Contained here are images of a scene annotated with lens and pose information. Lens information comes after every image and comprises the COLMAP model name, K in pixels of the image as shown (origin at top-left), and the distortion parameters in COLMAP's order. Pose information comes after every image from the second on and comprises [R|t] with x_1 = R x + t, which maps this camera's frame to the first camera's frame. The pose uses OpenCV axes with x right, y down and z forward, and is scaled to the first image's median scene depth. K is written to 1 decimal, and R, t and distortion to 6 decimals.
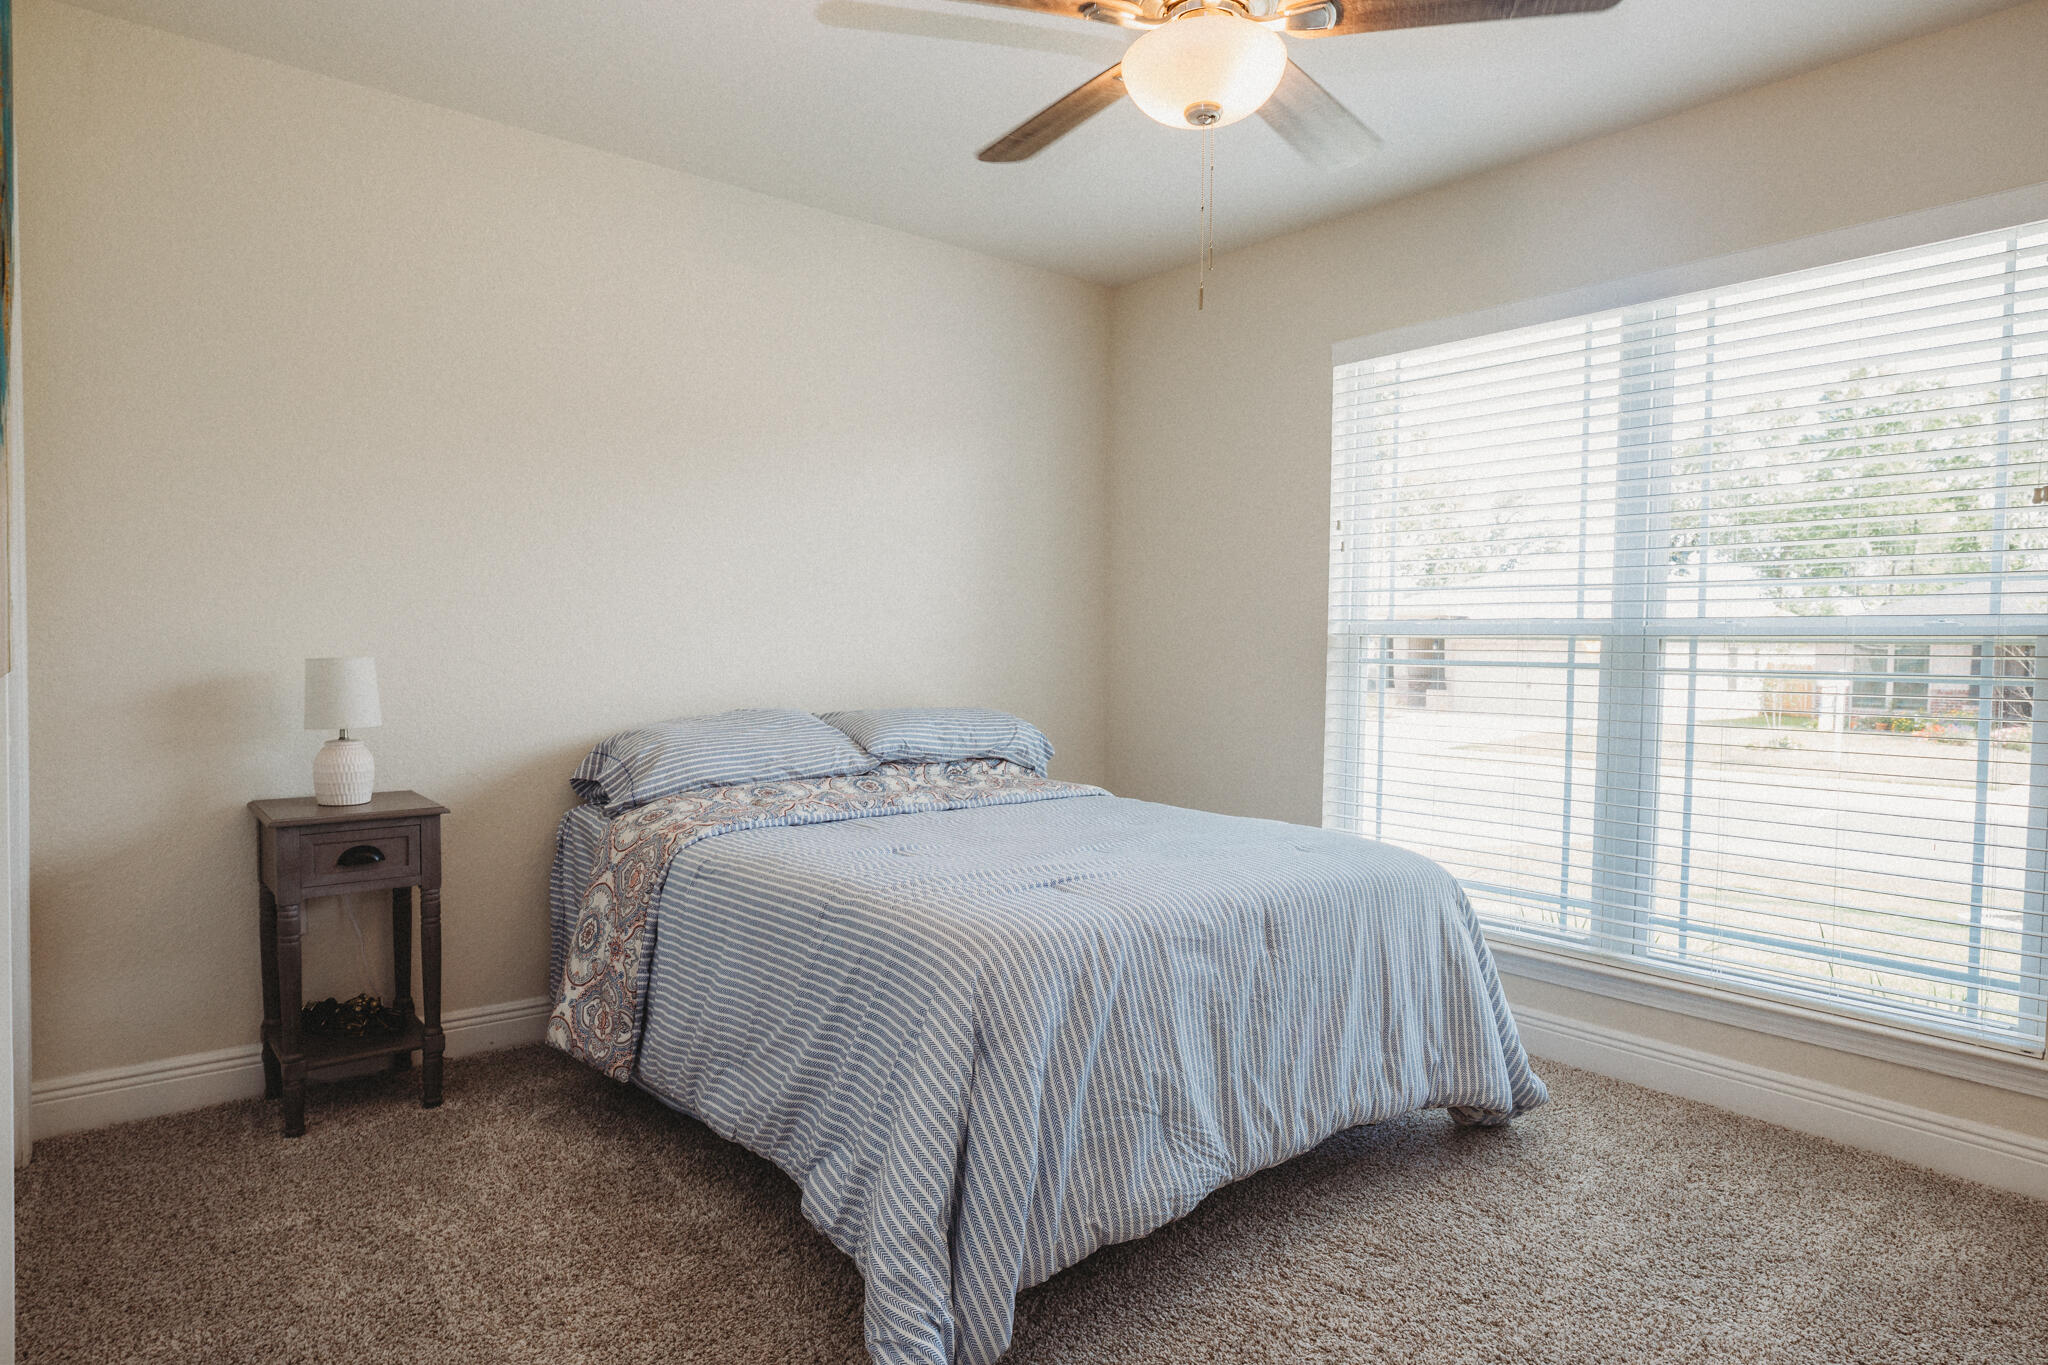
lens RADIAL K [[1220.9, 0, 1021.9], [0, 1220.9, 683.6], [0, 0, 1]] dist [-0.007093, 0.000681]
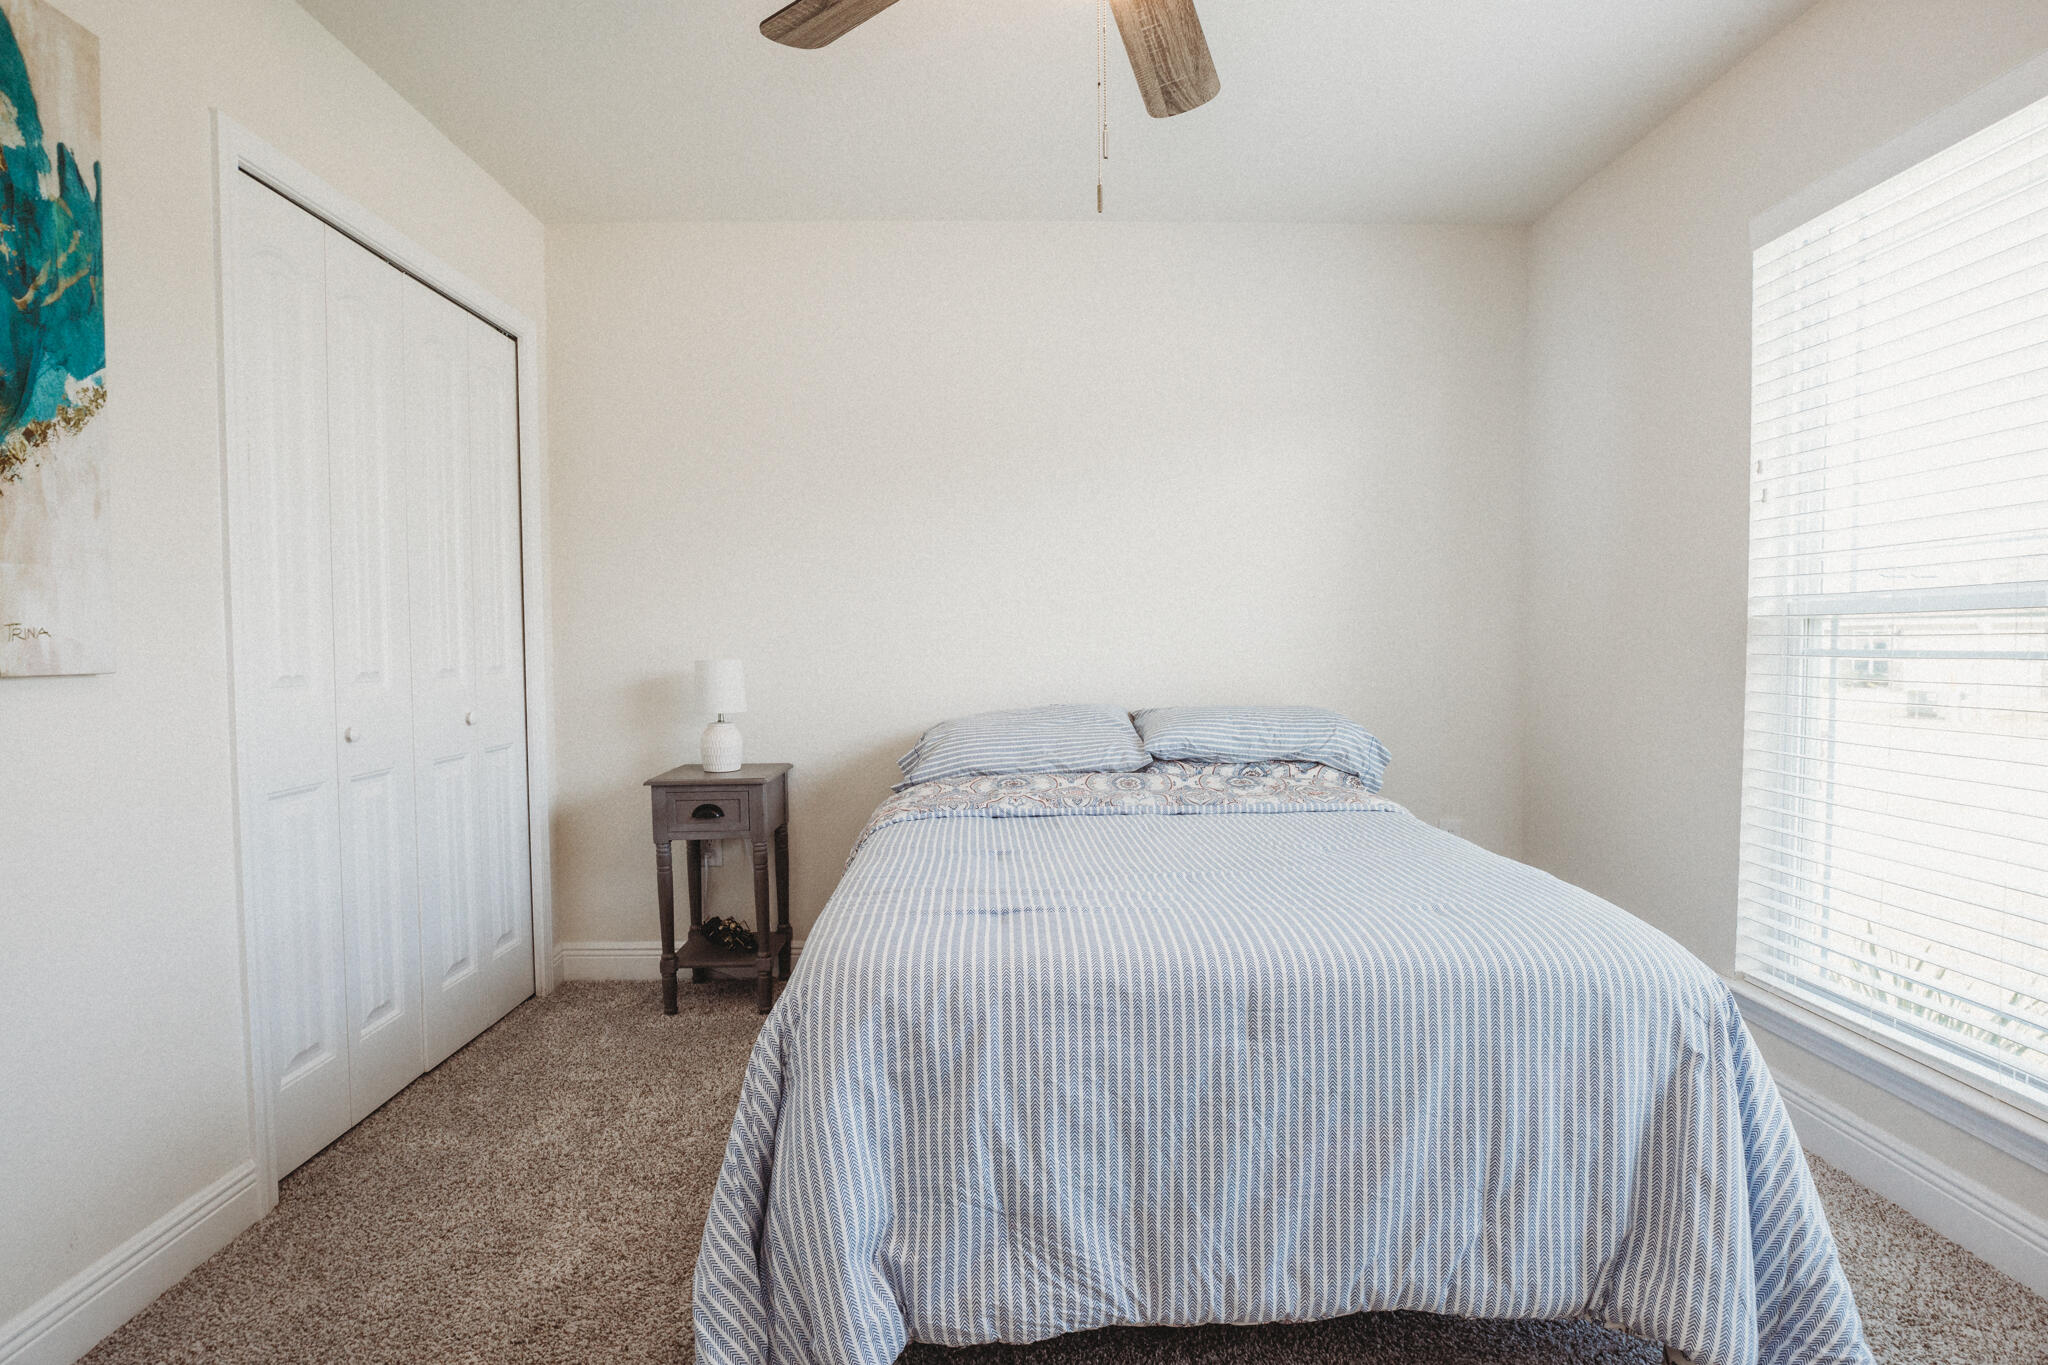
lens RADIAL K [[1037.6, 0, 1031.7], [0, 1037.6, 678.5], [0, 0, 1]] dist [-0.032194, 0.010195]
pose [[0.780715, 0.005566, -0.624862, 0.398477], [-0.001571, 0.999975, 0.006945, -0.009242], [0.624885, -0.004441, 0.780704, 0.333366]]
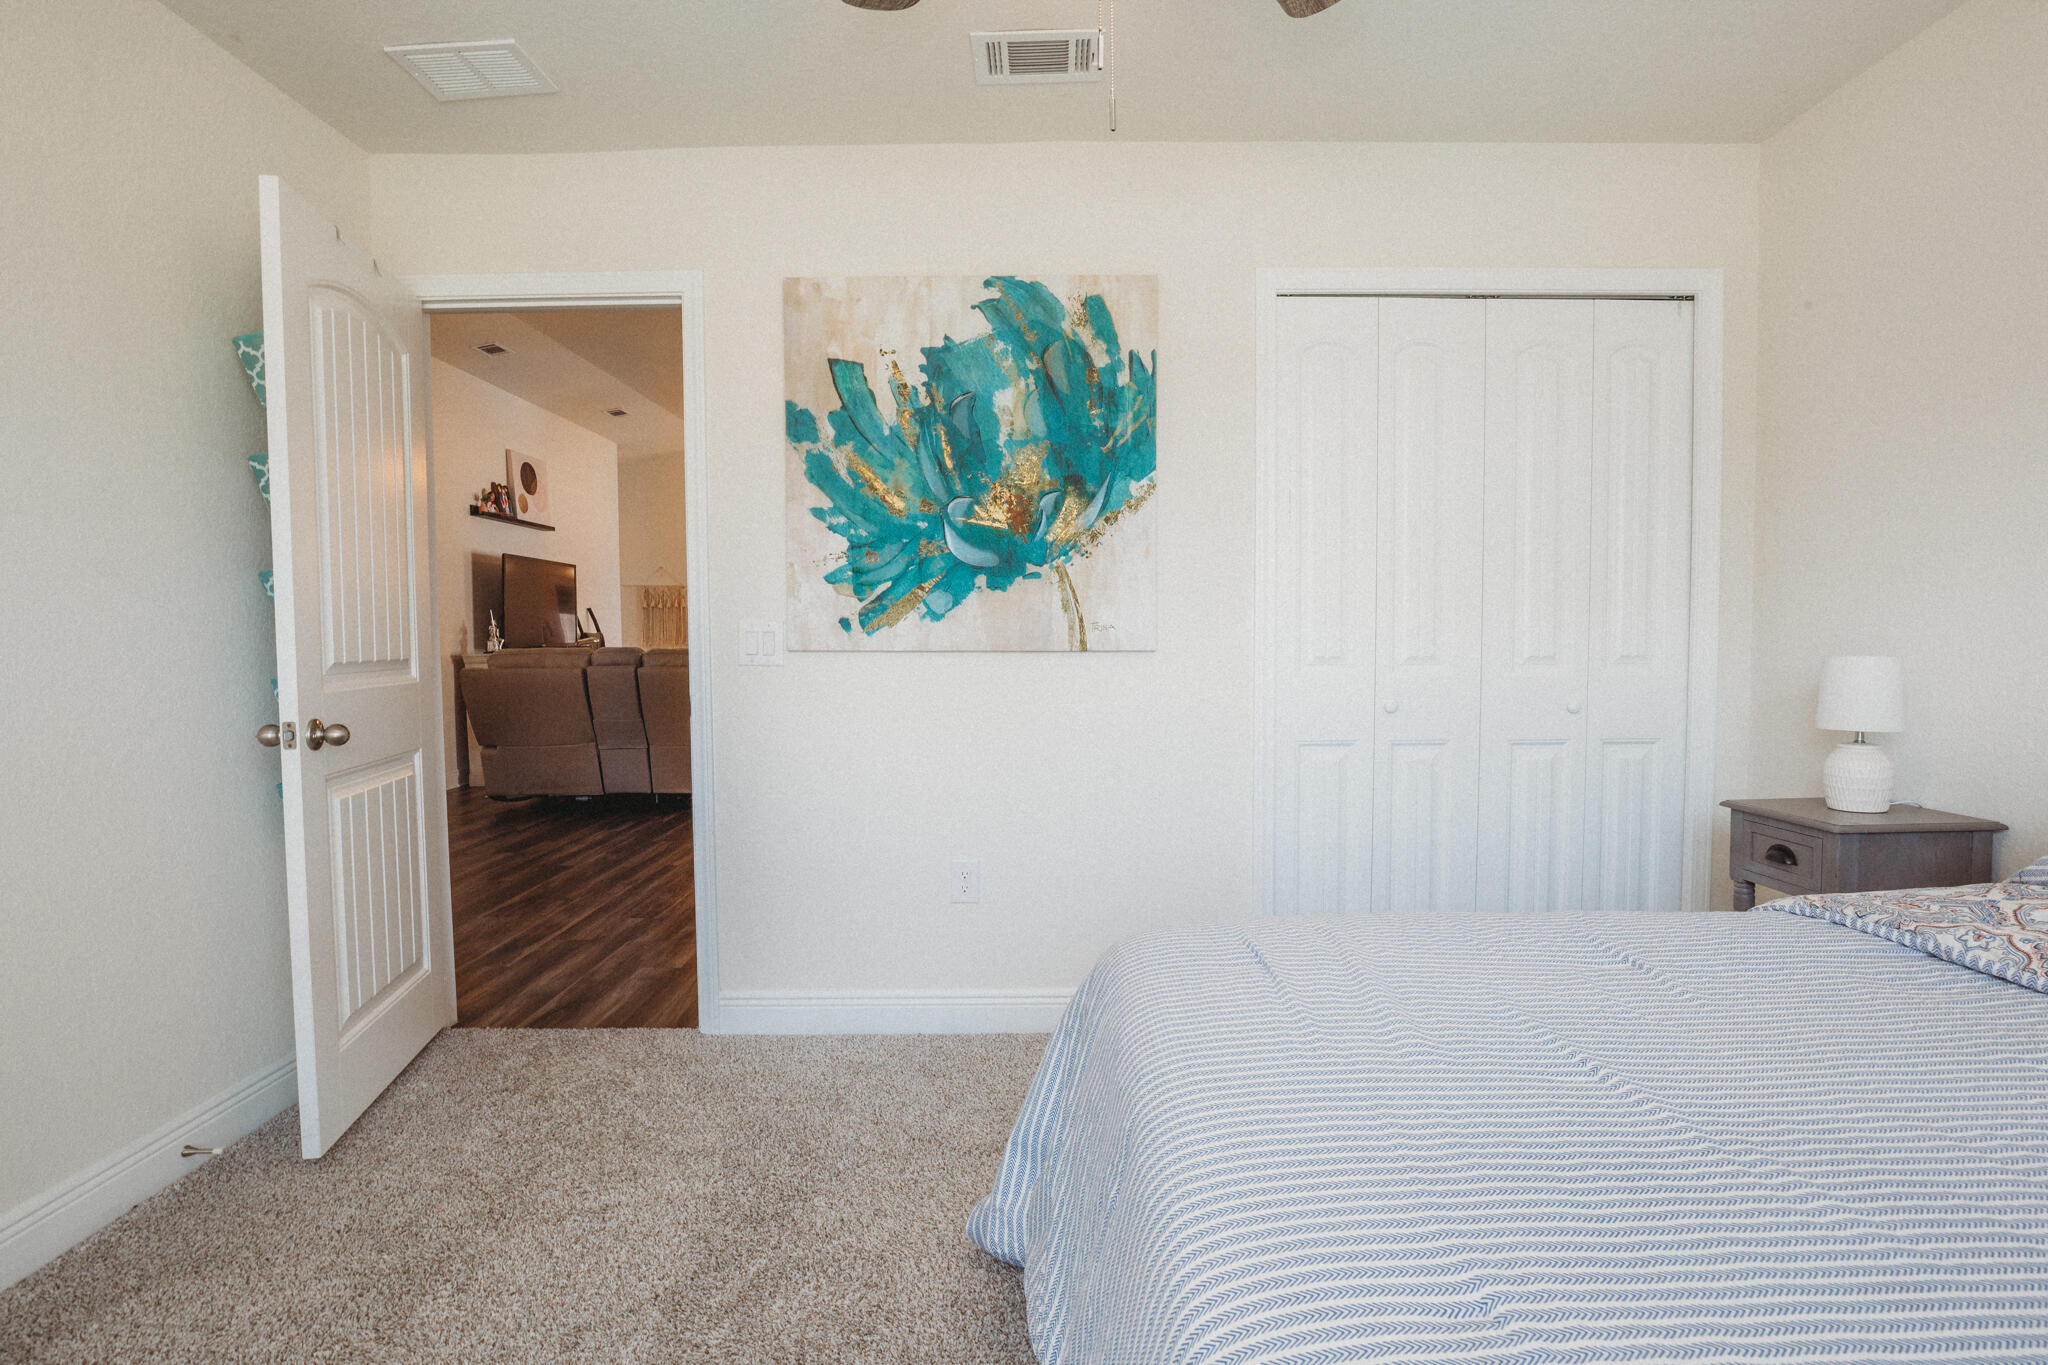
lens RADIAL K [[1037.6, 0, 1017.4], [0, 1037.6, 673.8], [0, 0, 1]] dist [-0.032194, 0.010195]
pose [[-0.667698, 0.024057, -0.744043, 0.462184], [-0.022187, 0.998391, 0.052191, -0.033716], [0.744102, 0.051356, -0.666090, 1.025765]]
